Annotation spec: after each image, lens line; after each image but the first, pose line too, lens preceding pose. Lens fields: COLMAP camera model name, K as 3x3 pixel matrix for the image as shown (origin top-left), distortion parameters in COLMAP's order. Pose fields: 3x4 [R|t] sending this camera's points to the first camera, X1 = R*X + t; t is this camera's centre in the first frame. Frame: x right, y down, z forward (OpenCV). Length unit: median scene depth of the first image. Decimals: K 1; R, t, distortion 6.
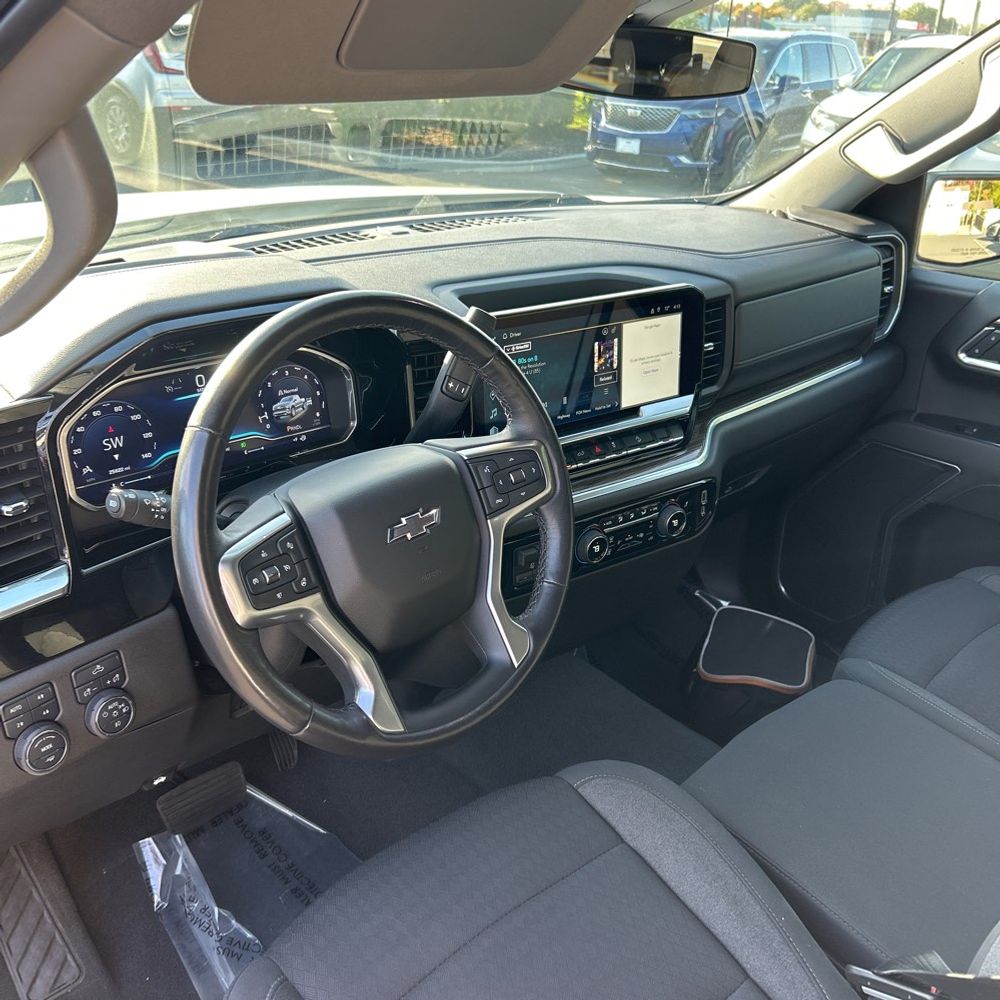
lens RADIAL K [[1019.0, 0, 500.0], [0, 1019.0, 500.0], [0, 0, 1]] dist [0.112539, -0.007595]
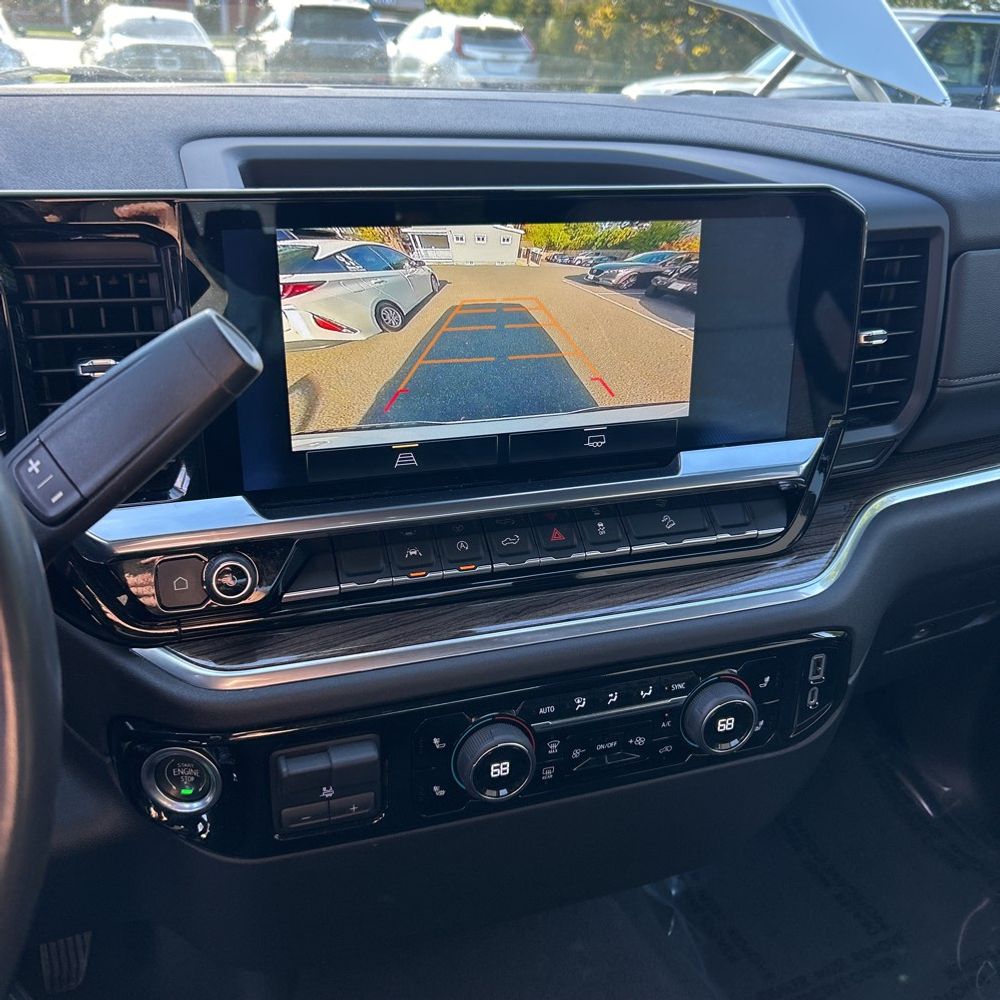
lens RADIAL K [[1005.5, 0, 500.0], [0, 1005.5, 500.0], [0, 0, 1]] dist [0.003401, -0.018639]
pose [[0.952994, 0.122186, -0.277260, 0.184131], [-0.127002, 0.991902, 0.000594, -0.059601], [0.275088, 0.034647, 0.960795, 0.550565]]
